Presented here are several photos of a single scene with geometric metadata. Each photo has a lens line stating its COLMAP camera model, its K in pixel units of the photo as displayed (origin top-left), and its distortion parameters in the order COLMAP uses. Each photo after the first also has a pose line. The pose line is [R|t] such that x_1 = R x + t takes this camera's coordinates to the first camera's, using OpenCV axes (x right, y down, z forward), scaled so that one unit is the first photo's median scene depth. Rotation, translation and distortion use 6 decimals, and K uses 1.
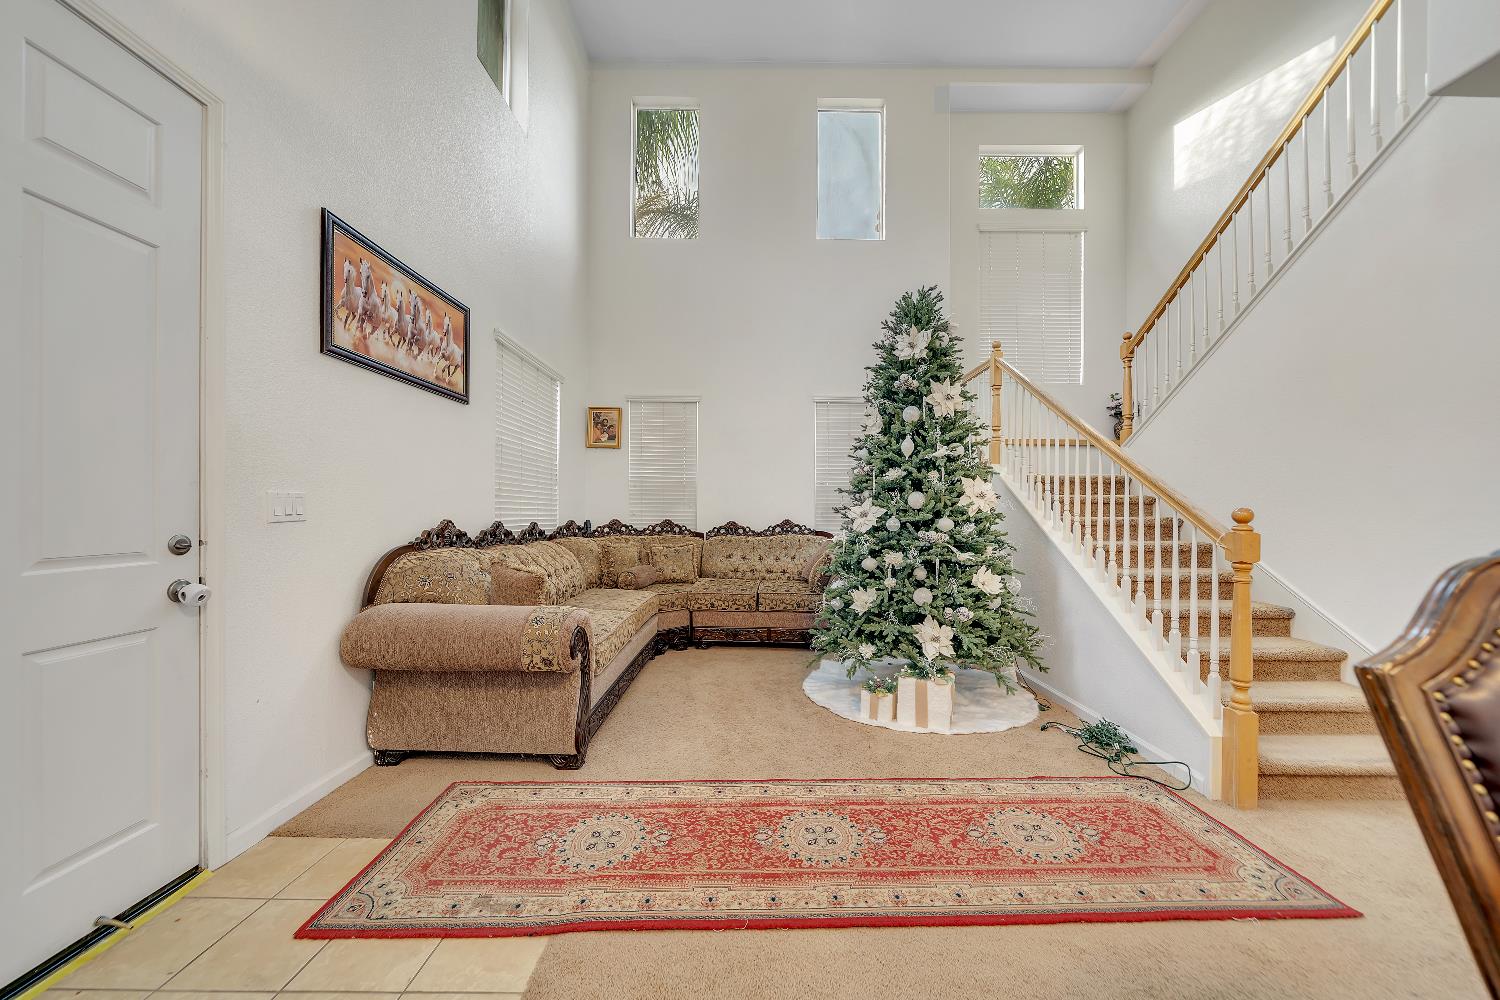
lens RADIAL K [[522.1, 0, 751.1], [0, 522.1, 509.7], [0, 0, 1]] dist [-0.005955, -0.000246]
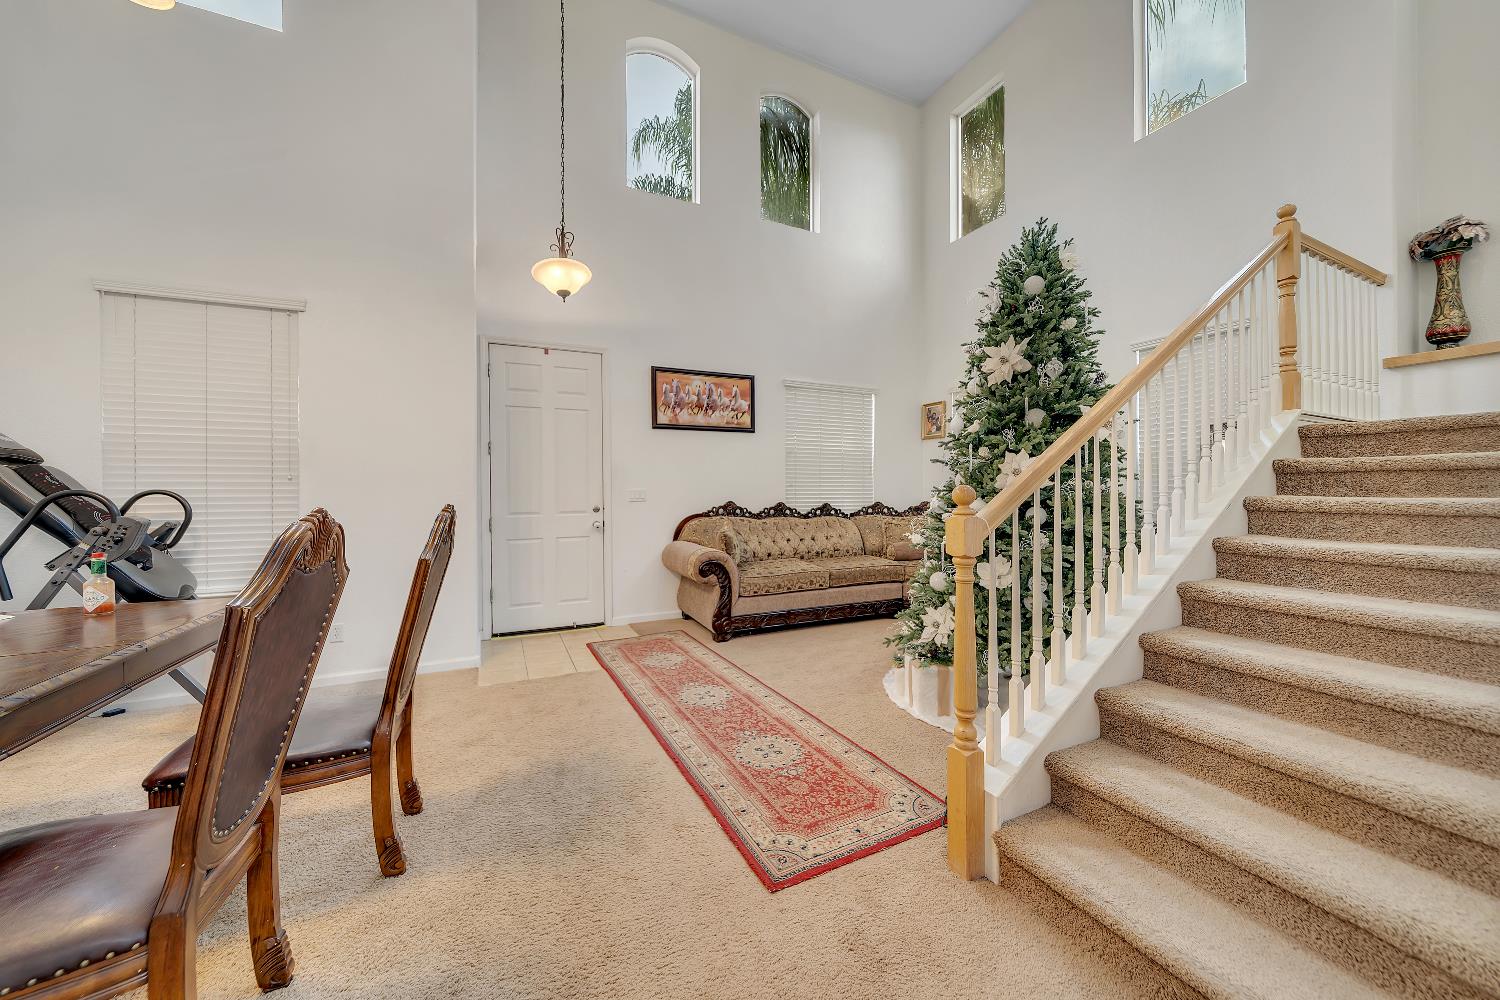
lens RADIAL K [[522.1, 0, 751.2], [0, 522.1, 496.6], [0, 0, 1]] dist [-0.005955, -0.000246]
pose [[0.443920, -0.006968, -0.896039, 1.312160], [0.011398, 0.999933, -0.002129, 0.009530], [0.895994, -0.009268, 0.443969, 0.327801]]
